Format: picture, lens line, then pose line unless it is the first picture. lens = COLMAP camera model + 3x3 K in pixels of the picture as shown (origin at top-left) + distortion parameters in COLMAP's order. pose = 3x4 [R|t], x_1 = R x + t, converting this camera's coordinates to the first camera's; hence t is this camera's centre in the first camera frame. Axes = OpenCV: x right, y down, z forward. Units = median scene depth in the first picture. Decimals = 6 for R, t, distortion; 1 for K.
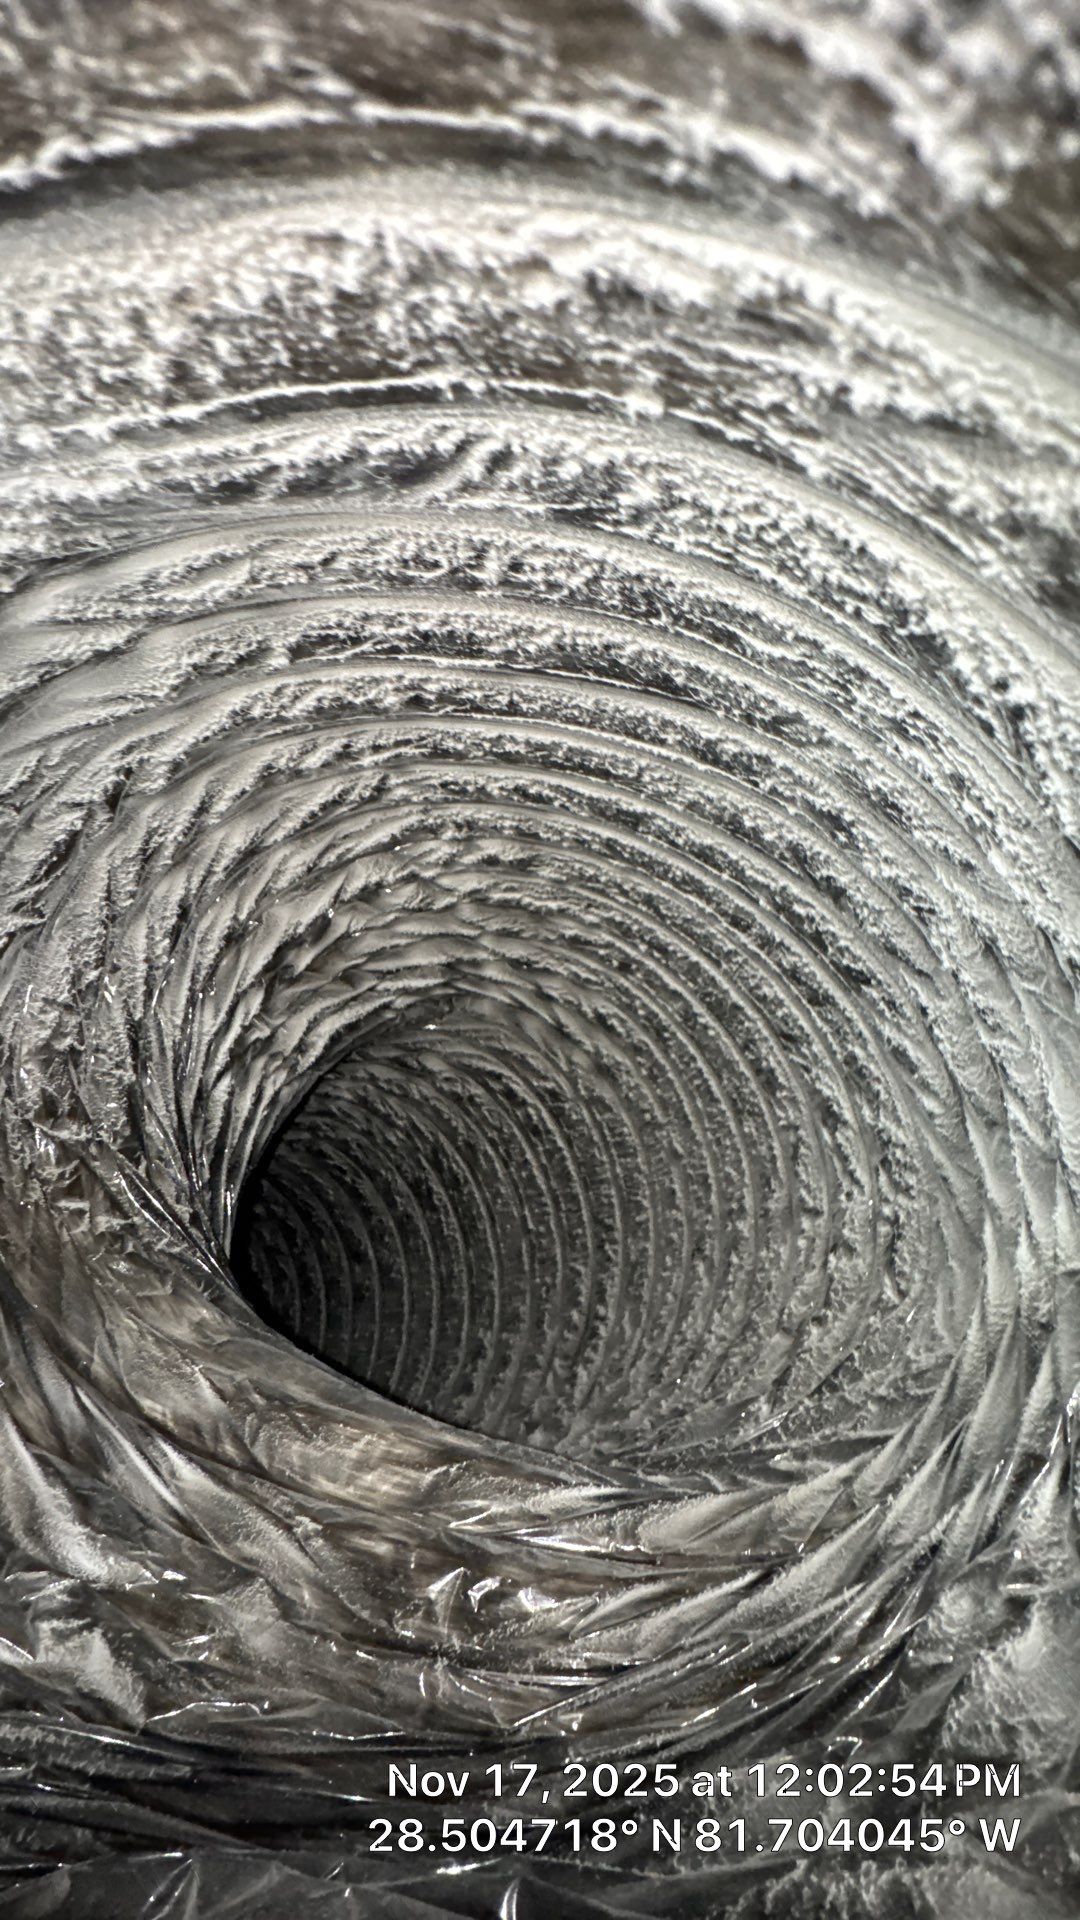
lens RADIAL K [[768.7, 0, 540.0], [0, 768.7, 960.0], [0, 0, 1]] dist [-0.010428, 0.001870]
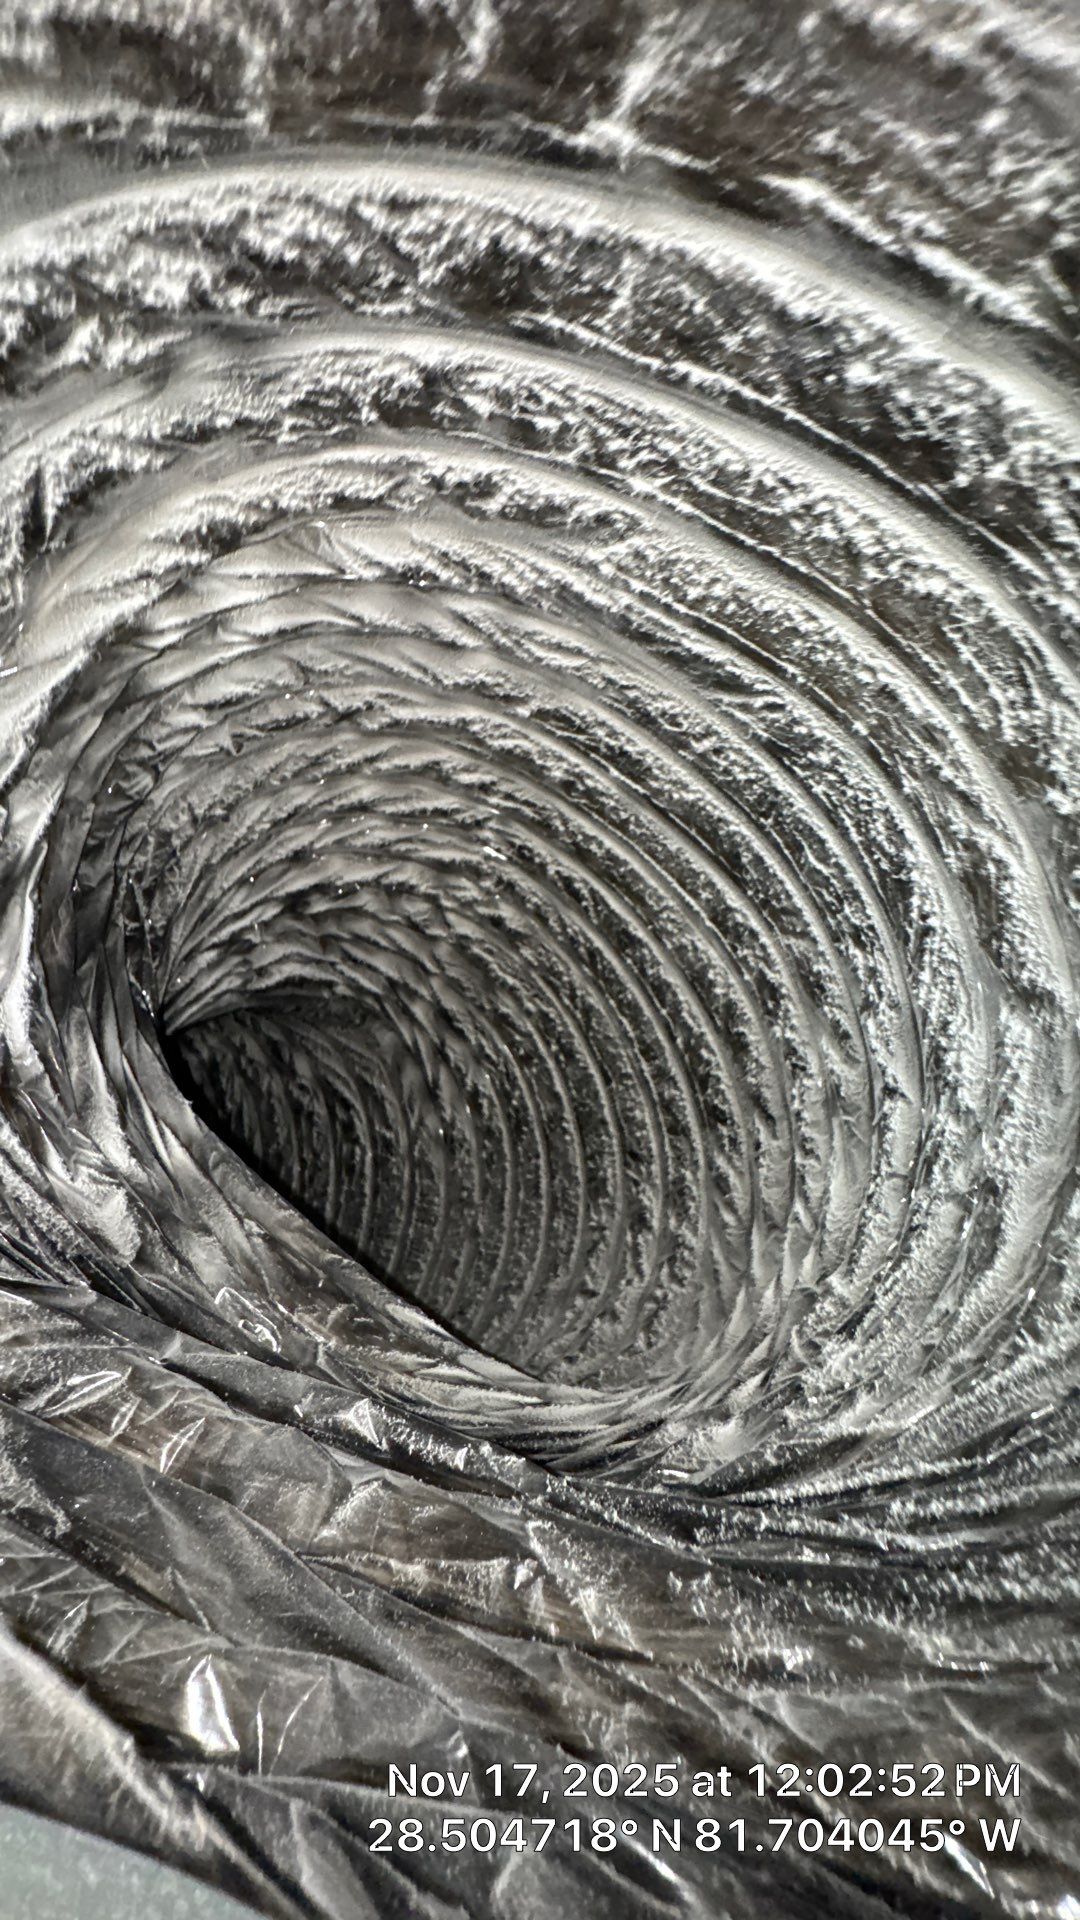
lens RADIAL K [[768.7, 0, 540.0], [0, 768.7, 960.0], [0, 0, 1]] dist [-0.010428, 0.001870]
pose [[0.837703, 0.524925, 0.150688, -0.298627], [-0.474673, 0.836286, -0.274428, 0.441835], [-0.270073, 0.158362, 0.949728, -0.389215]]
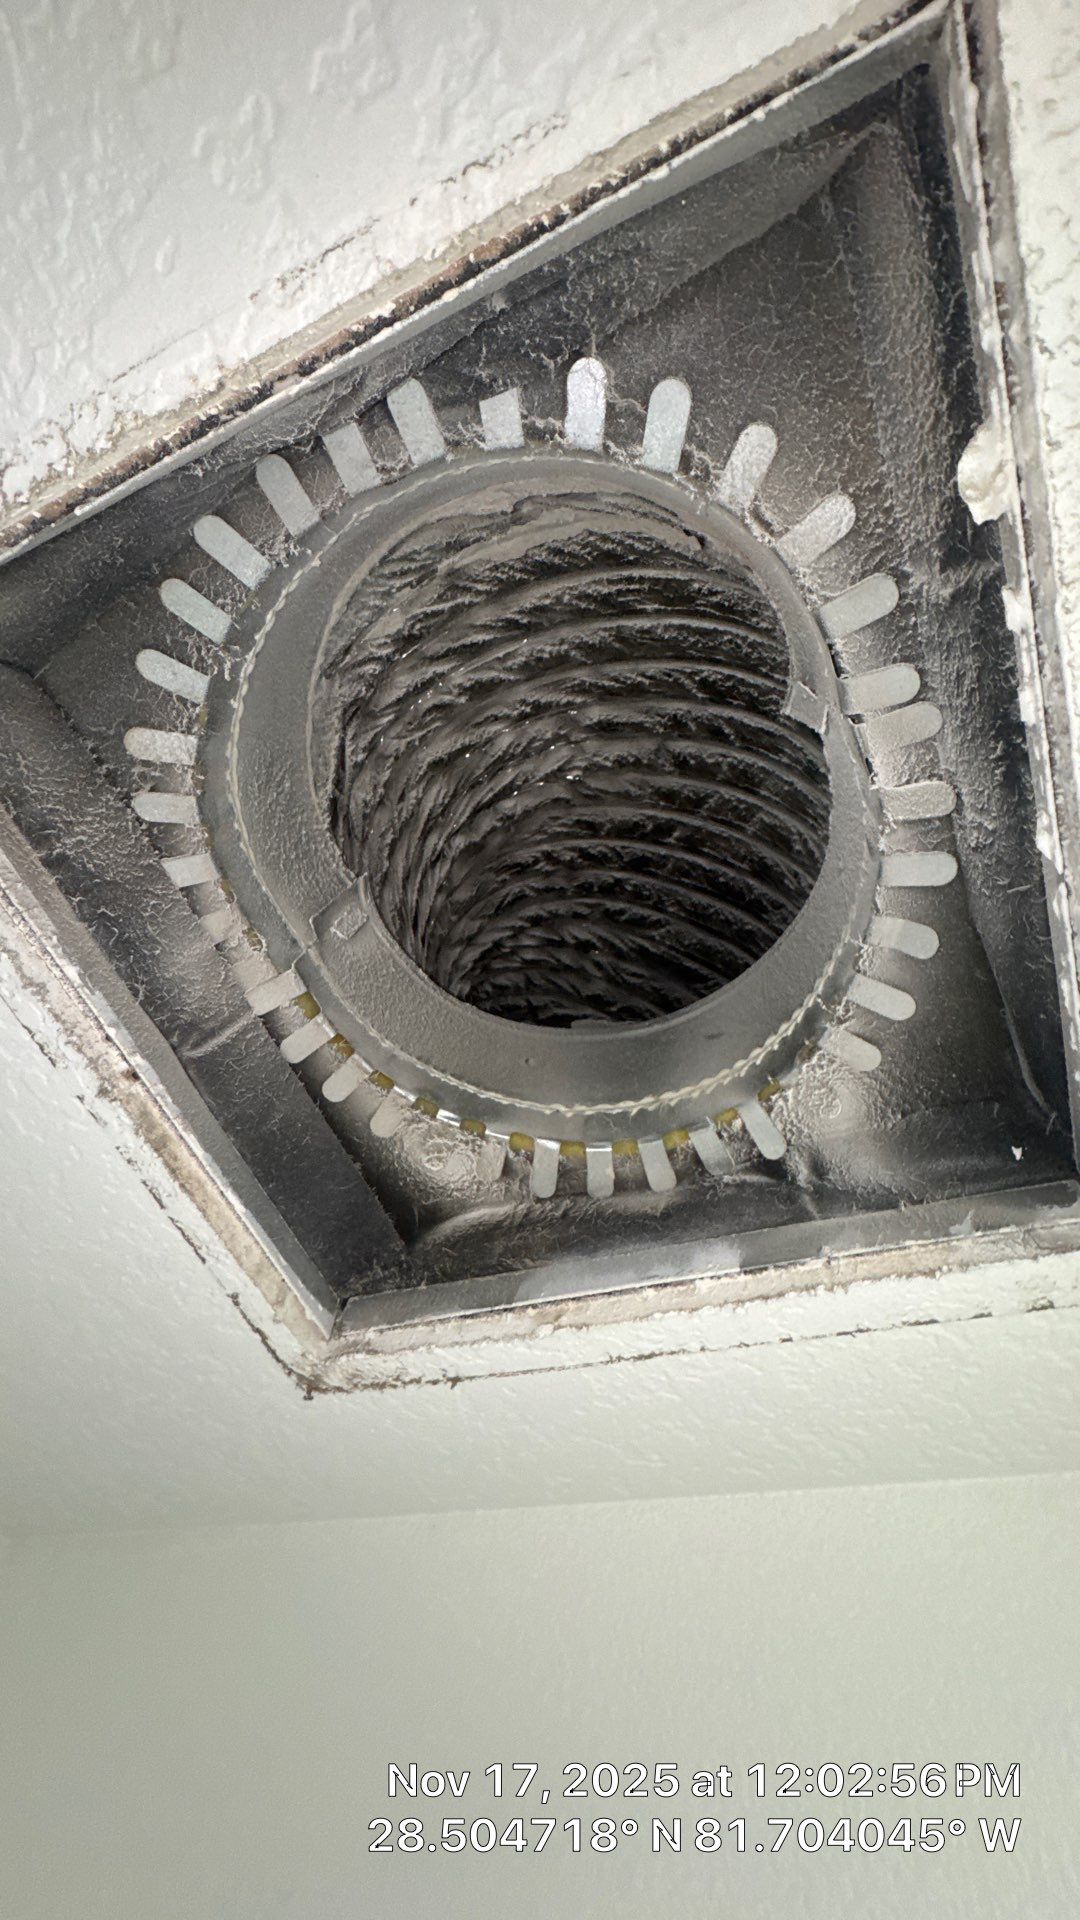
lens RADIAL K [[768.7, 0, 540.0], [0, 768.7, 960.0], [0, 0, 1]] dist [-0.010428, 0.001870]
pose [[0.800636, 0.563828, -0.202683, -0.021134], [-0.503228, 0.449213, -0.738220, 2.437929], [-0.325181, 0.693041, 0.643390, -1.413684]]
